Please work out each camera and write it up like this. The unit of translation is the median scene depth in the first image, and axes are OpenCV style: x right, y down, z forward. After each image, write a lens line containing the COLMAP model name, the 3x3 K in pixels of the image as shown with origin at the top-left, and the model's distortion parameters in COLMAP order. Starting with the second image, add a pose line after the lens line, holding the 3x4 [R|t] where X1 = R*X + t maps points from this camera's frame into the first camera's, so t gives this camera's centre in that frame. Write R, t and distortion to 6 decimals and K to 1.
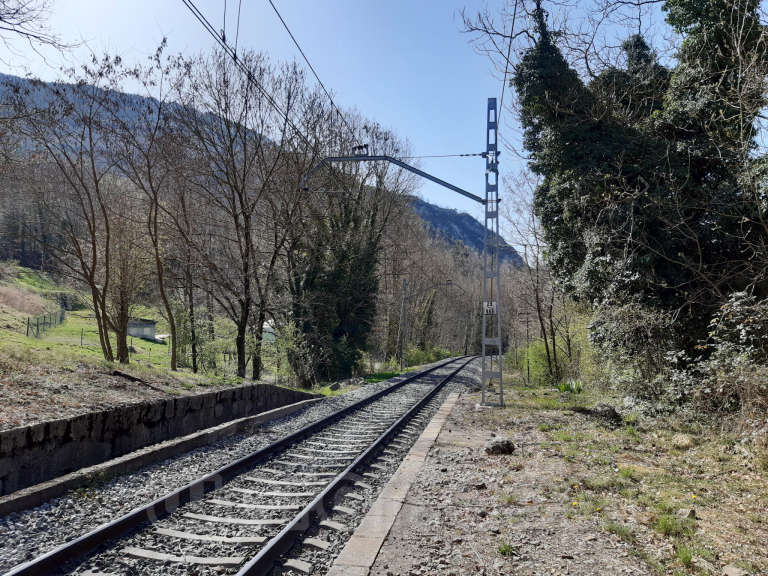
lens RADIAL K [[593.5, 0, 378.6], [0, 593.5, 288.8], [0, 0, 1]] dist [0.073499, -0.002727]
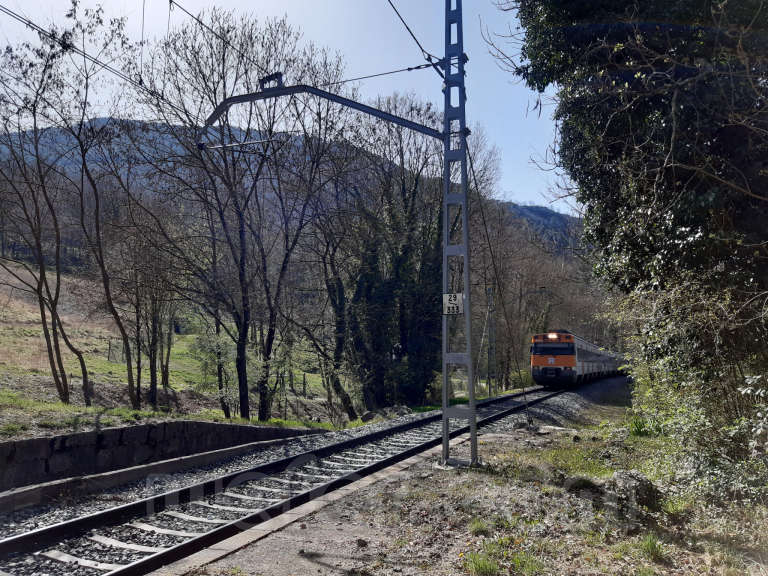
lens RADIAL K [[597.9, 0, 384.0], [0, 597.9, 288.0], [0, 0, 1]] dist [0.030729, 0.004078]
pose [[0.973861, -0.040914, -0.223431, 0.249959], [0.033881, 0.998805, -0.035224, 0.034118], [0.224606, 0.026733, 0.974083, 0.372008]]
